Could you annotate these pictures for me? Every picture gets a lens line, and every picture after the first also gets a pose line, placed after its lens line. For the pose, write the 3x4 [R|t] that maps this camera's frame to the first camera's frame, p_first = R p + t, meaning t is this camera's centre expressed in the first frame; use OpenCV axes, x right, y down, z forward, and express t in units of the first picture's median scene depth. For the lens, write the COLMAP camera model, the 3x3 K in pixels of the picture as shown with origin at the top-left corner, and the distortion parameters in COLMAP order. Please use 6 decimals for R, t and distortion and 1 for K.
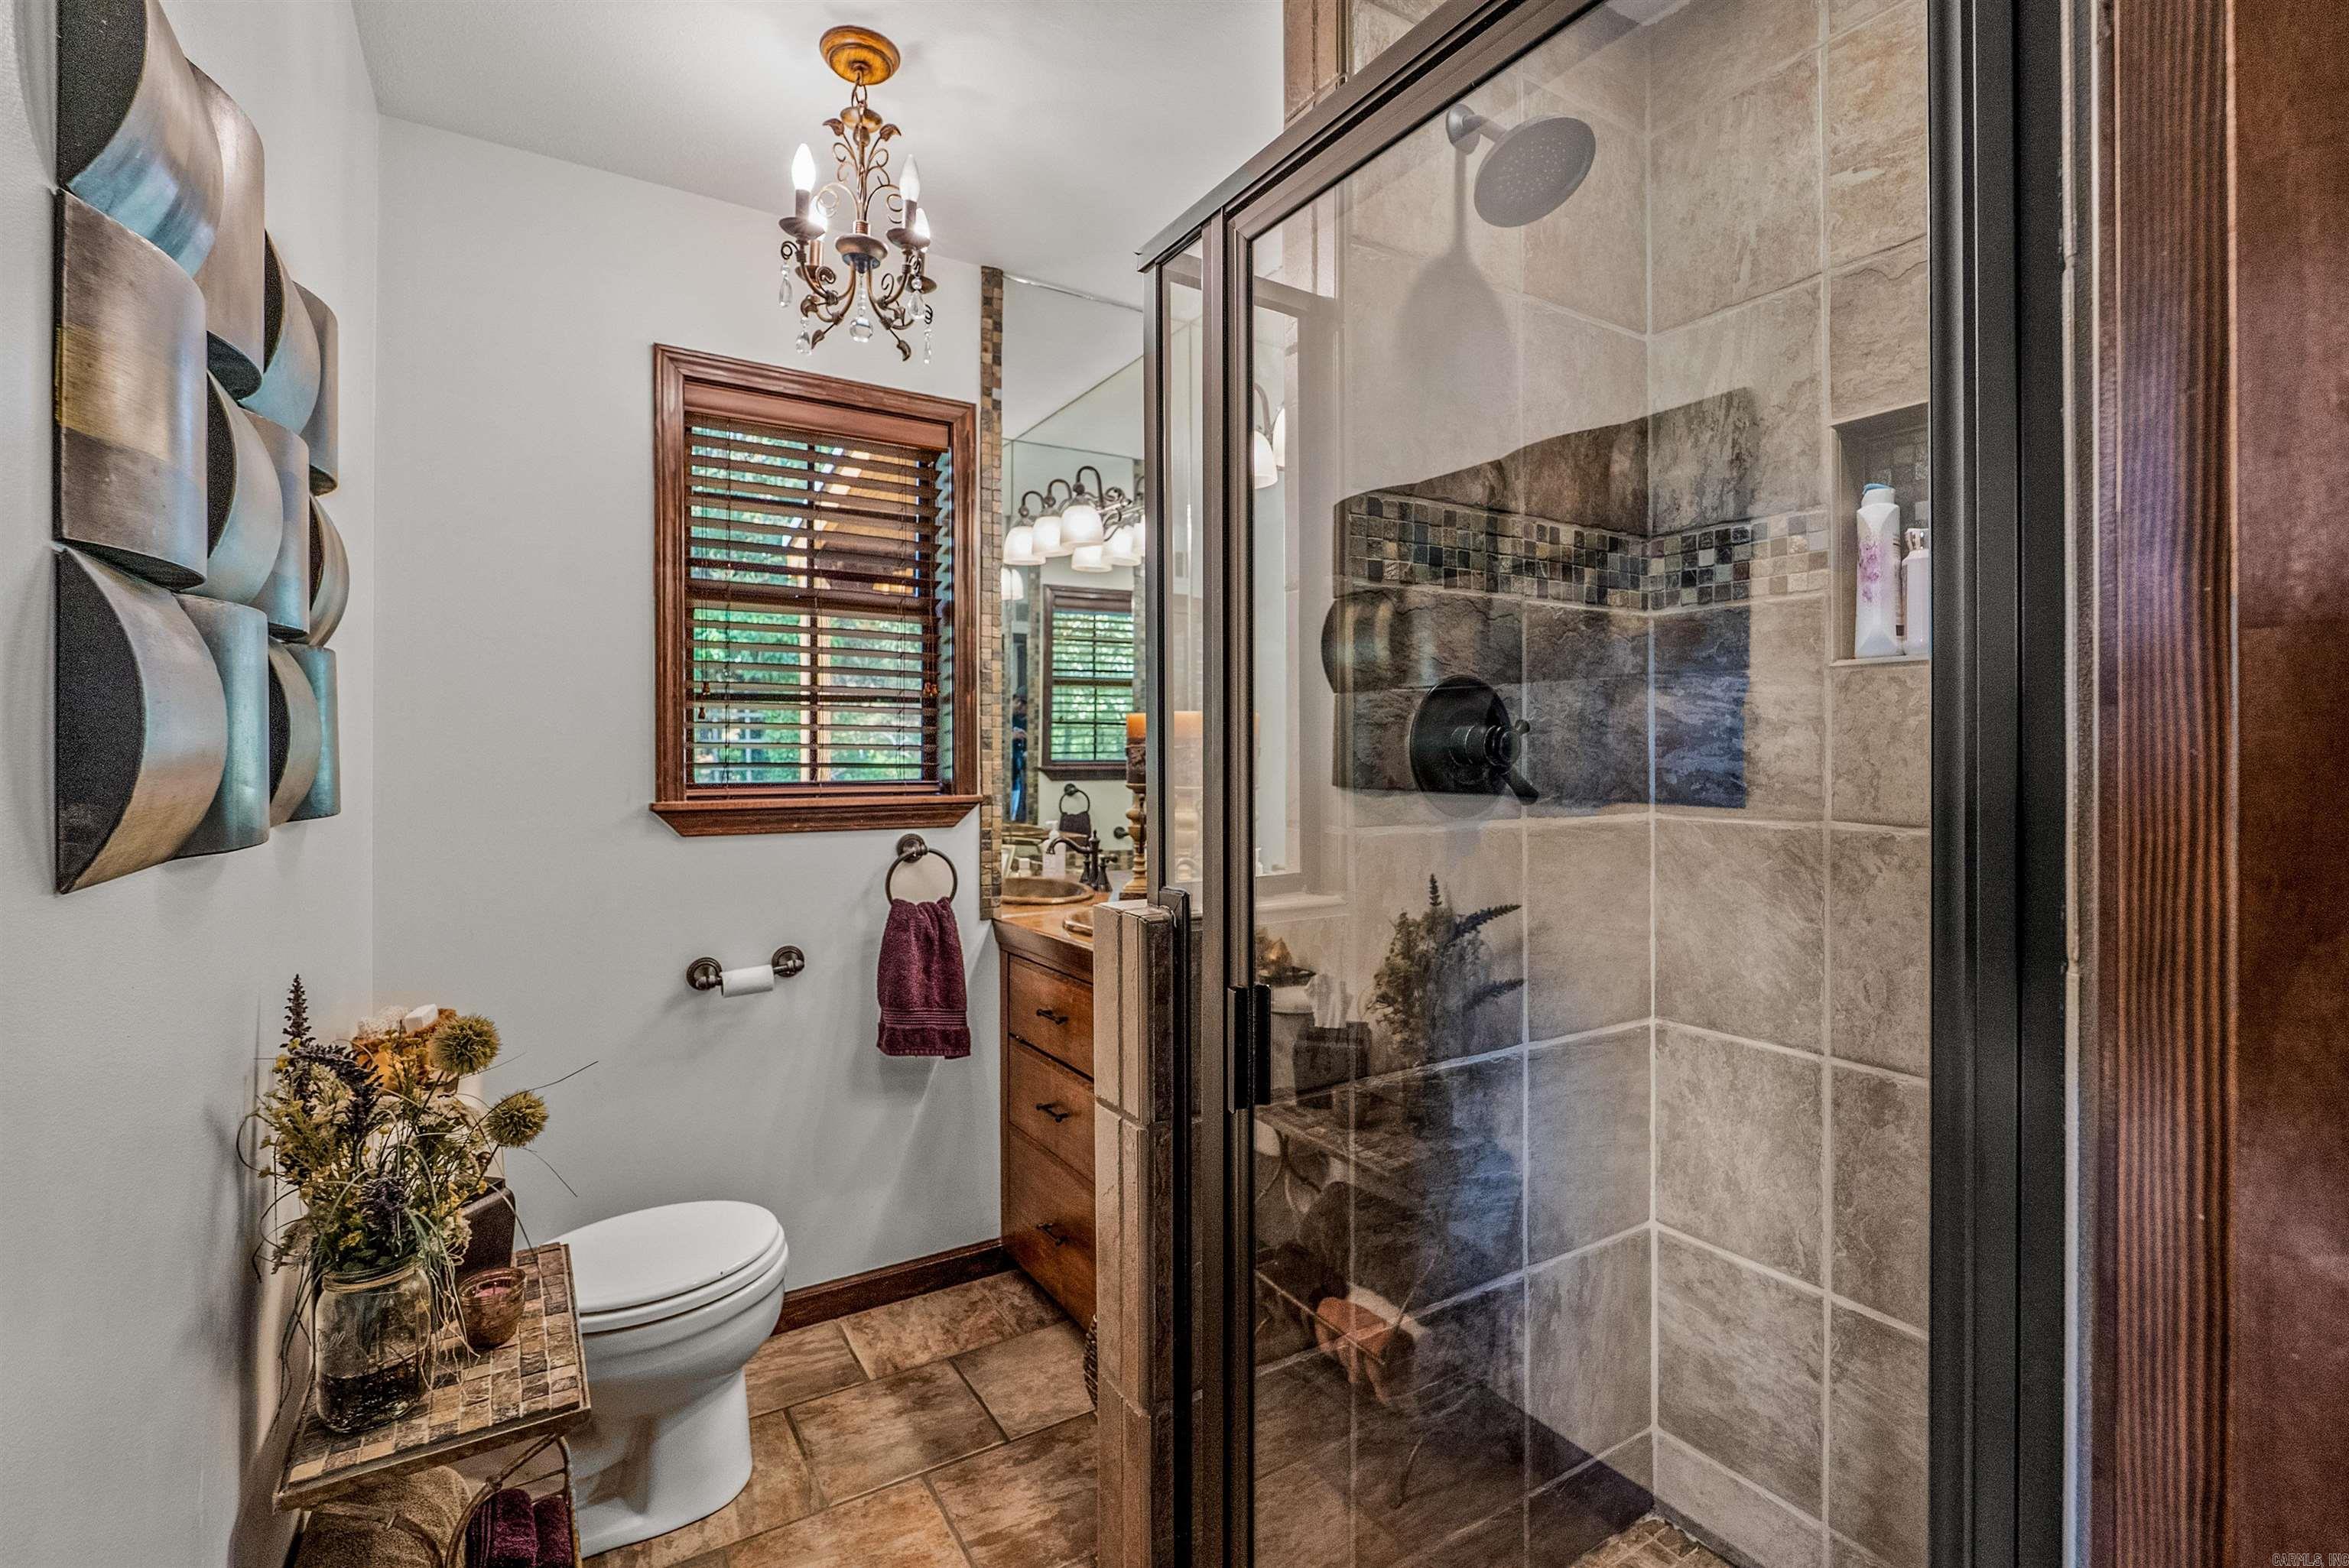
lens RADIAL K [[1048.3, 0, 1175.3], [0, 1048.3, 766.2], [0, 0, 1]] dist [-0.010265, 0.002299]
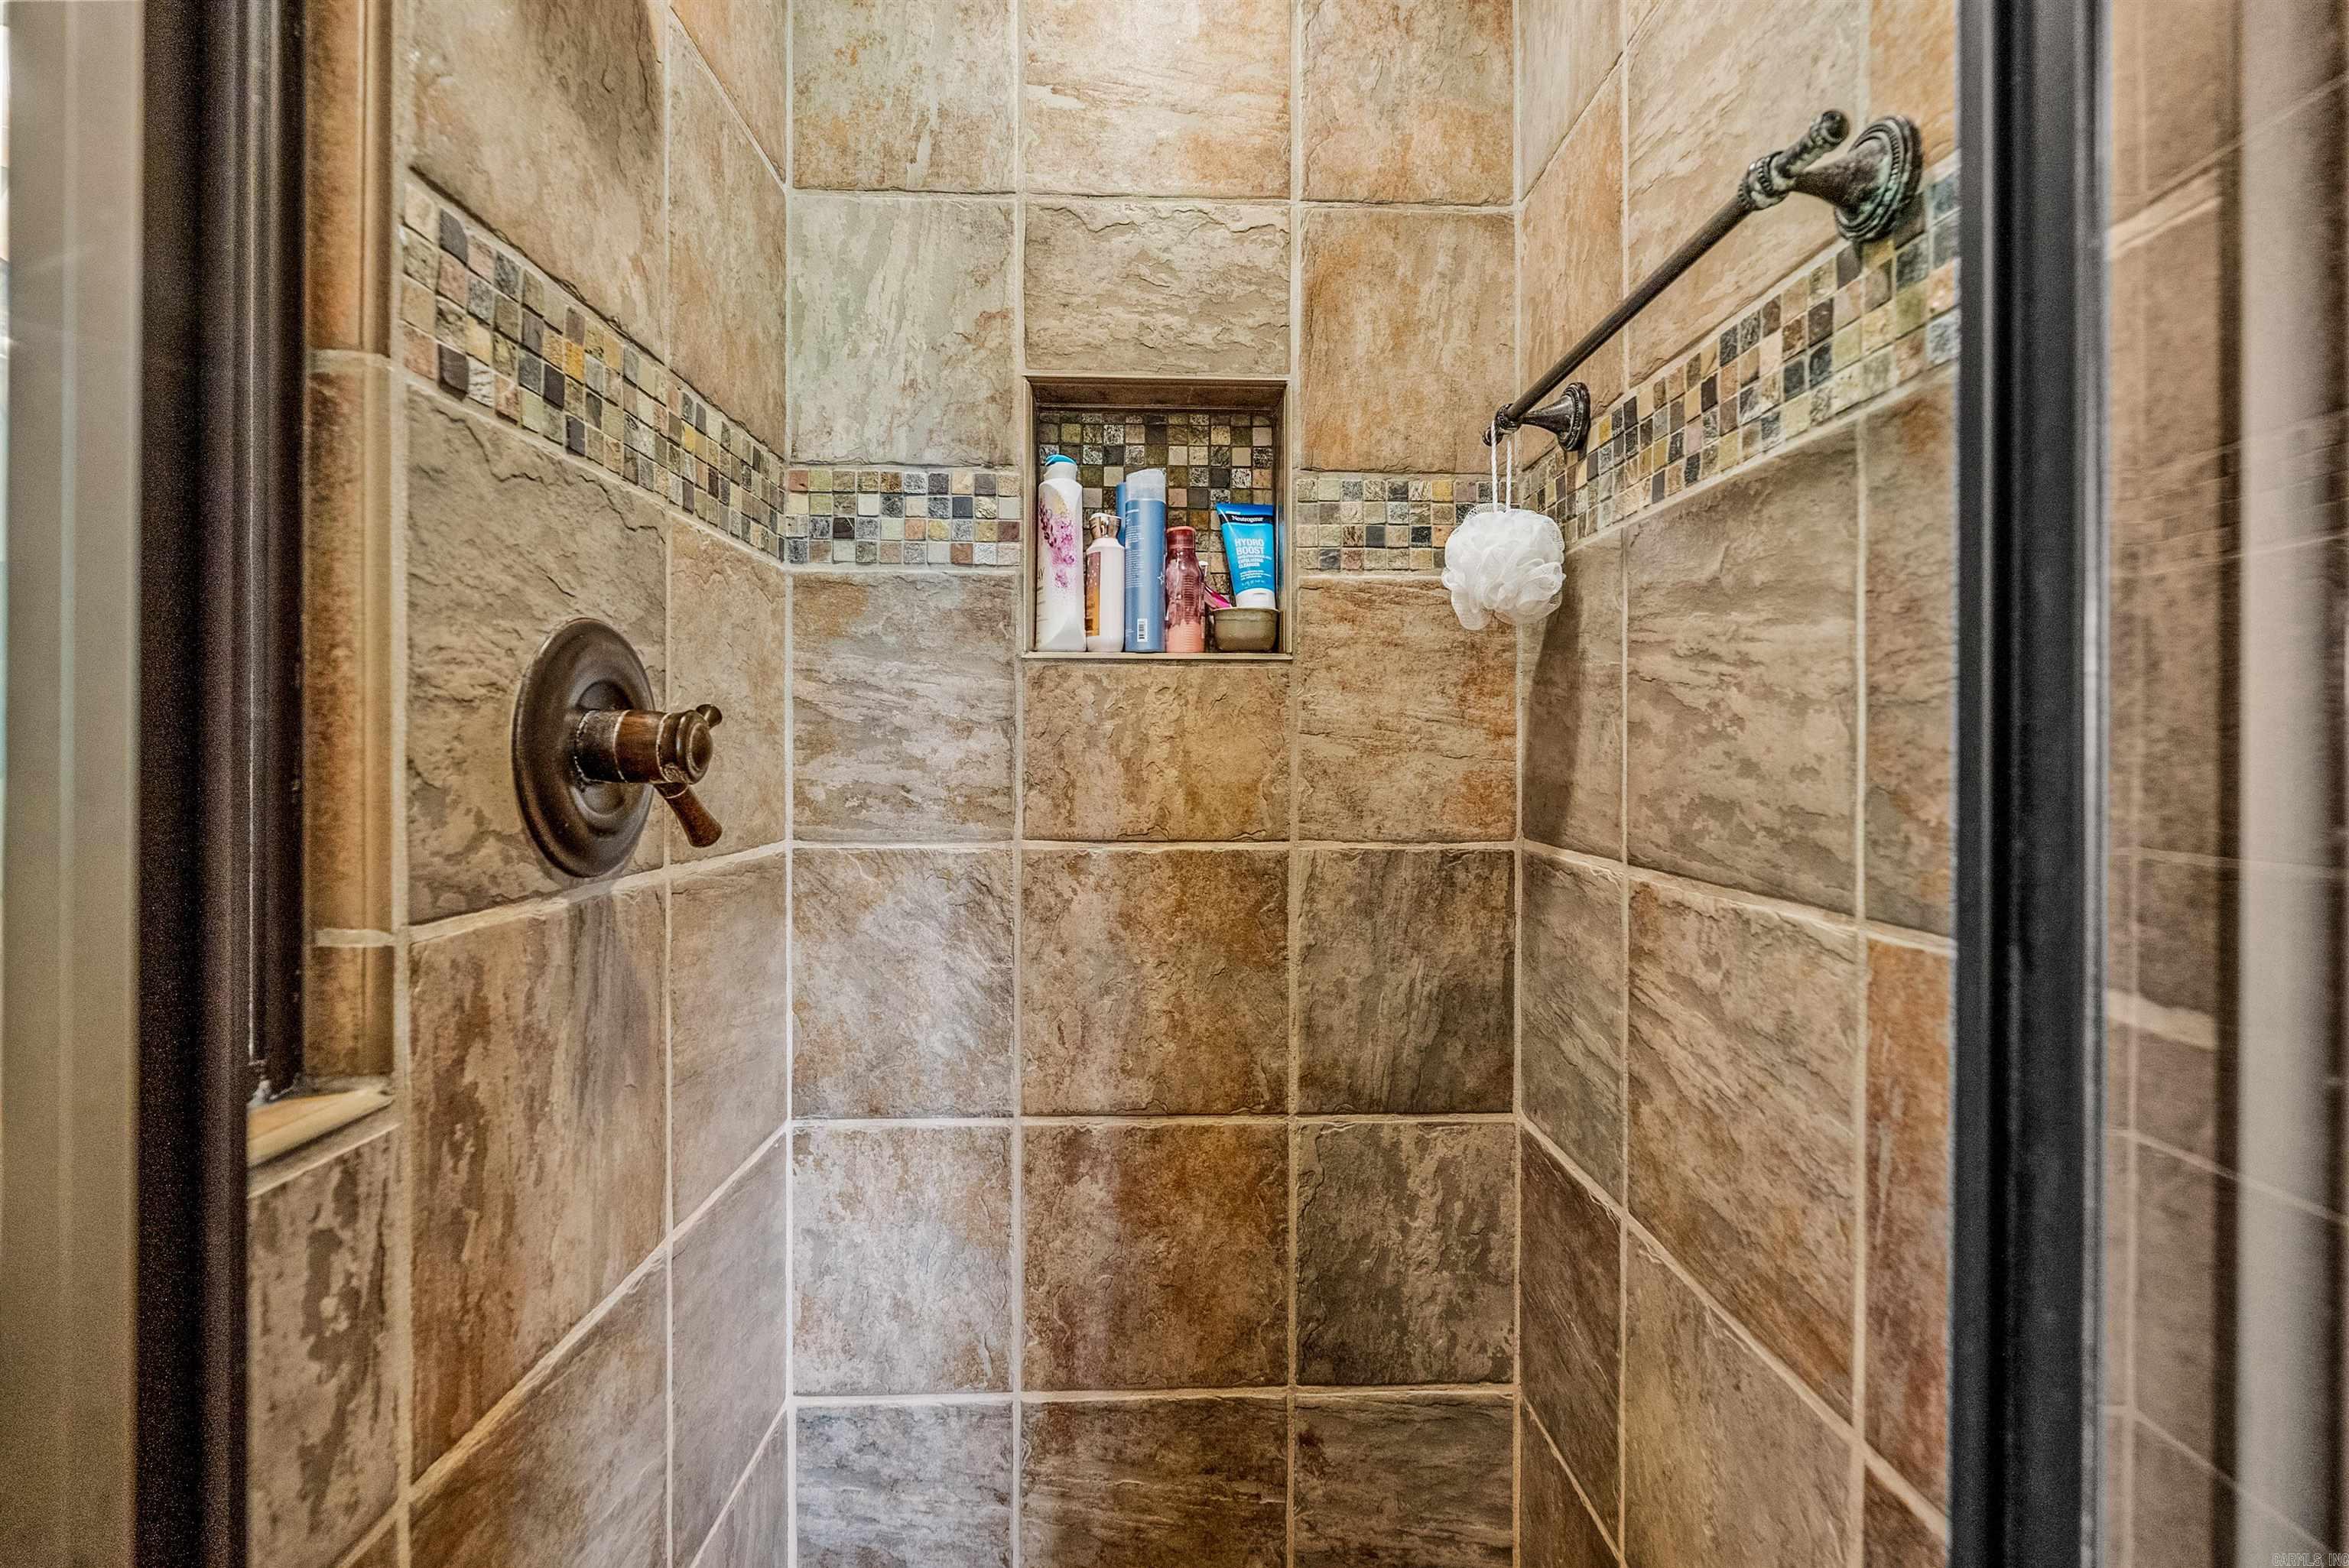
lens RADIAL K [[1048.3, 0, 1179.8], [0, 1048.3, 757.2], [0, 0, 1]] dist [-0.010265, 0.002299]
pose [[0.497439, 0.002166, 0.867496, -0.048147], [0.006105, 0.999963, -0.005997, -0.008745], [-0.867478, 0.008279, 0.497407, 0.454491]]
